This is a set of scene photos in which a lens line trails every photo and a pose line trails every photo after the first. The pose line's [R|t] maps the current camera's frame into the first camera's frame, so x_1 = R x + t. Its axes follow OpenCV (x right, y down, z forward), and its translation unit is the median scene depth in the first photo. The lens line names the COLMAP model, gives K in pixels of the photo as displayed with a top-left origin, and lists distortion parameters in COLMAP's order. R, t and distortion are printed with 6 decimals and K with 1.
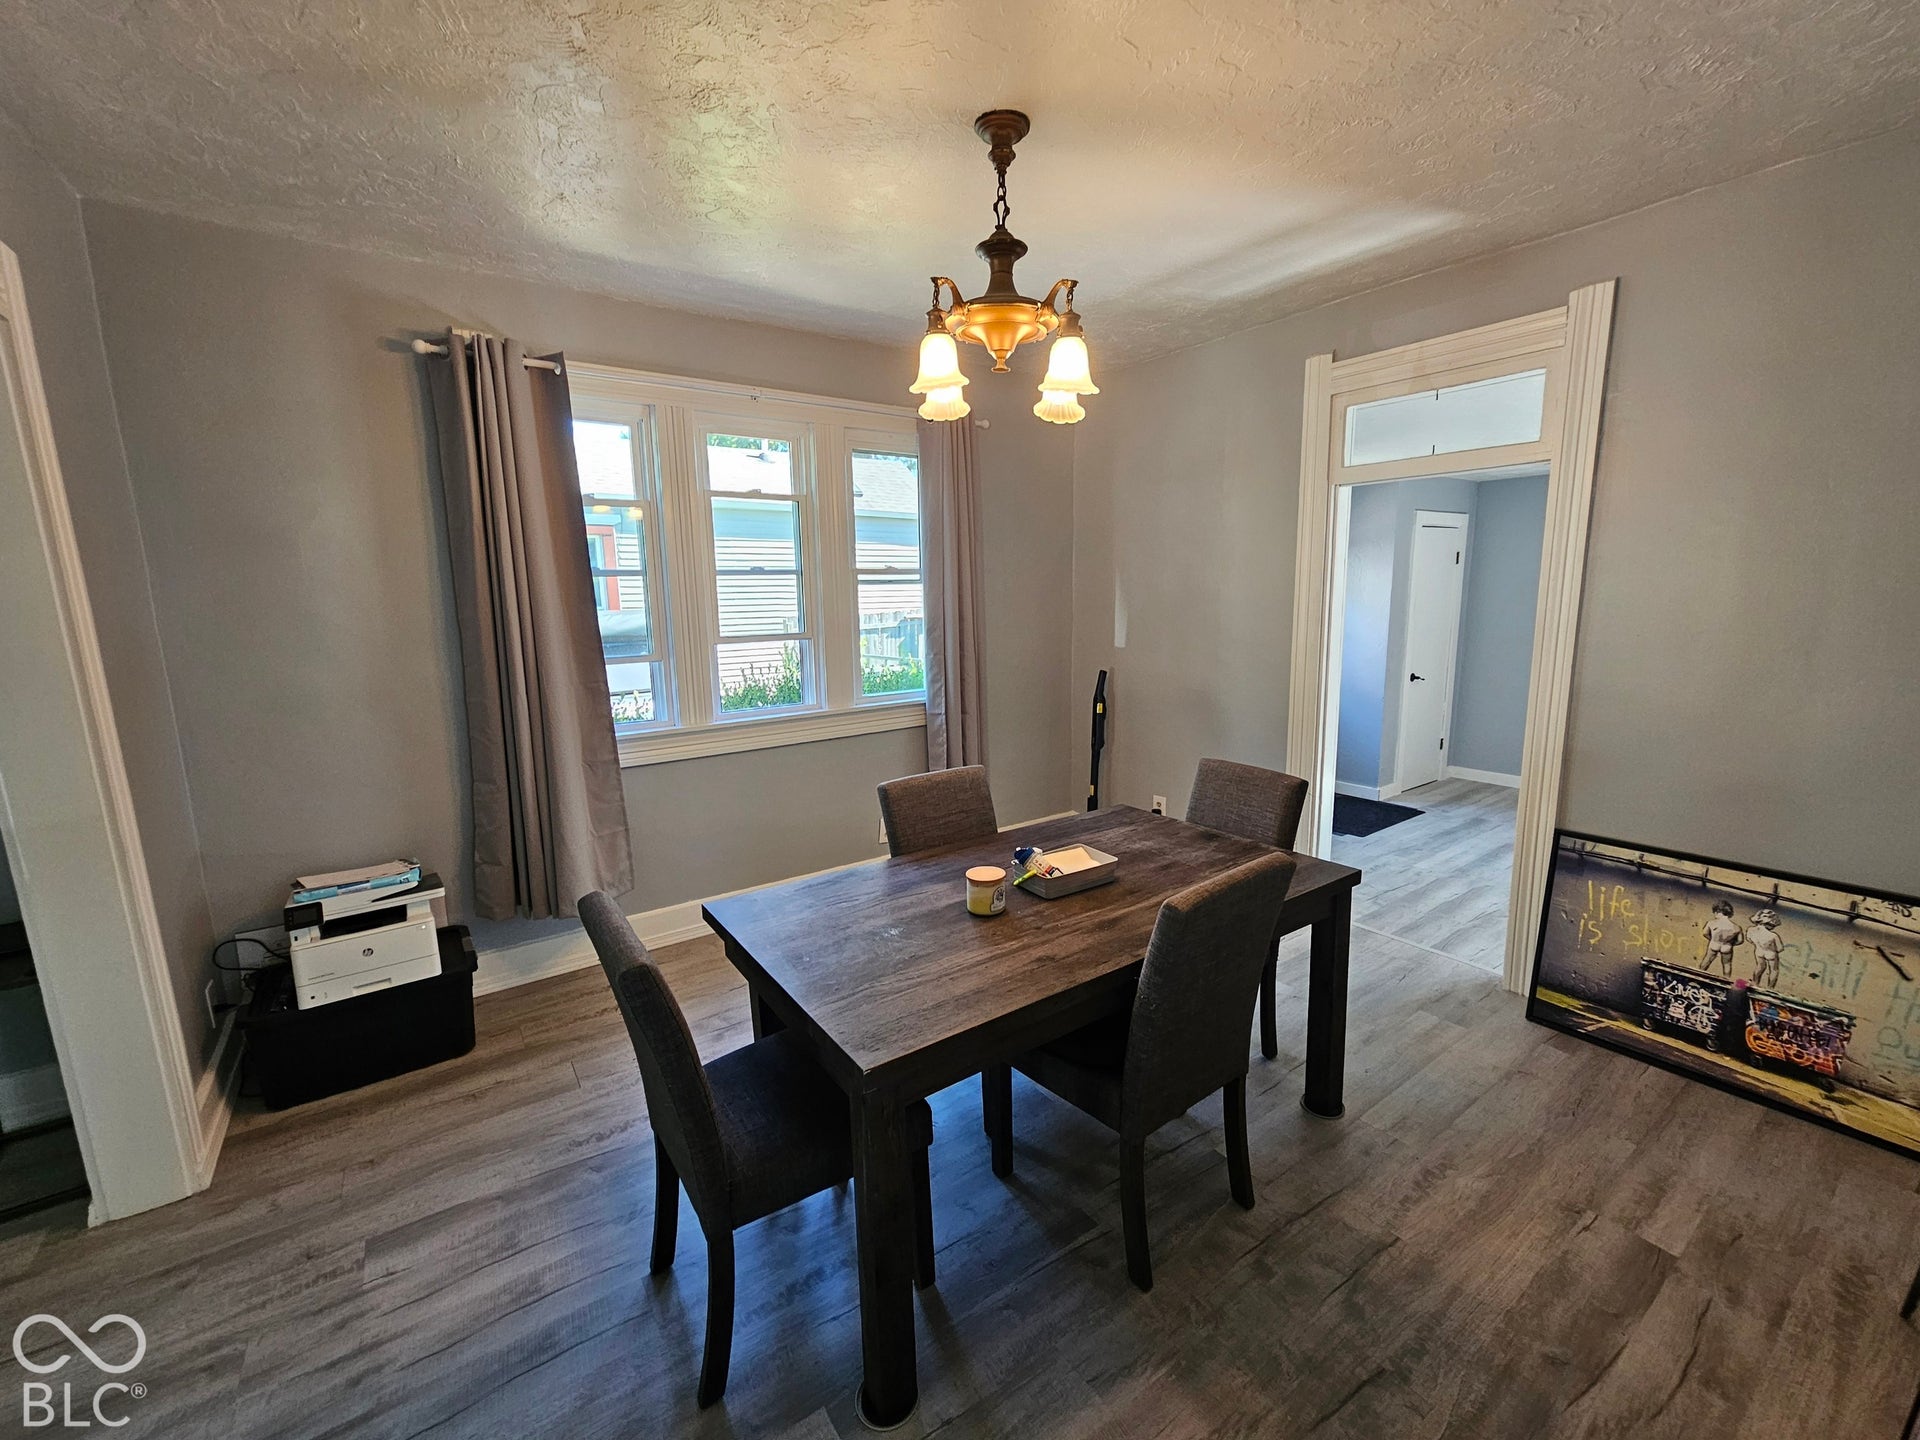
lens RADIAL K [[787.7, 0, 970.7], [0, 787.7, 717.8], [0, 0, 1]] dist [-0.002116, 0.000331]
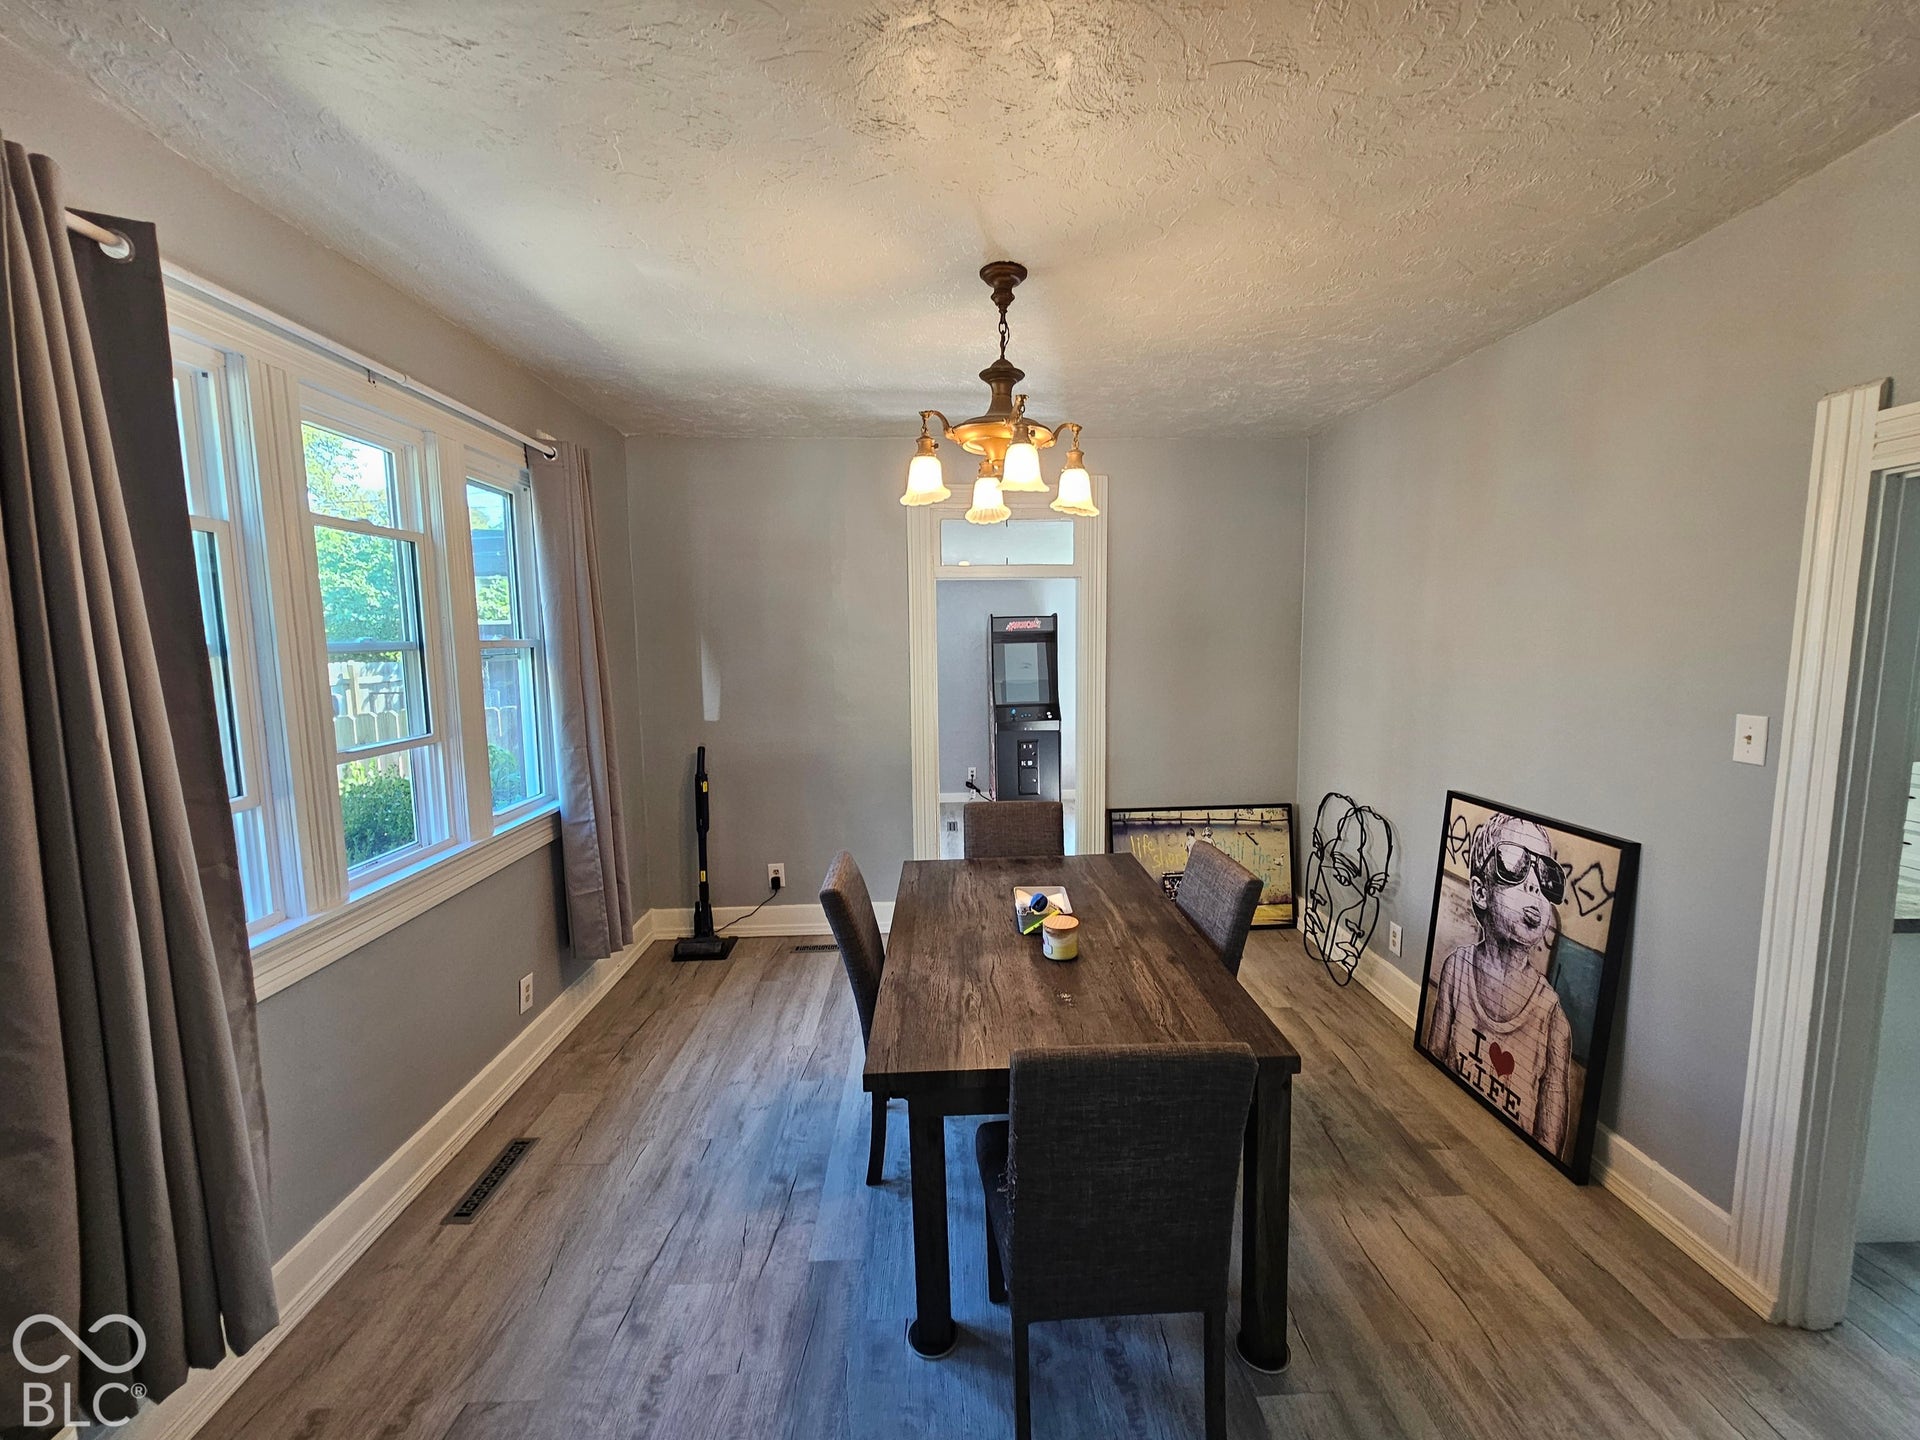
lens RADIAL K [[787.7, 0, 974.0], [0, 787.7, 719.5], [0, 0, 1]] dist [-0.002116, 0.000331]
pose [[0.544879, -0.079446, 0.834743, -0.763698], [0.141342, 0.989959, 0.001957, -0.084358], [-0.826516, 0.116918, 0.550637, 0.362655]]
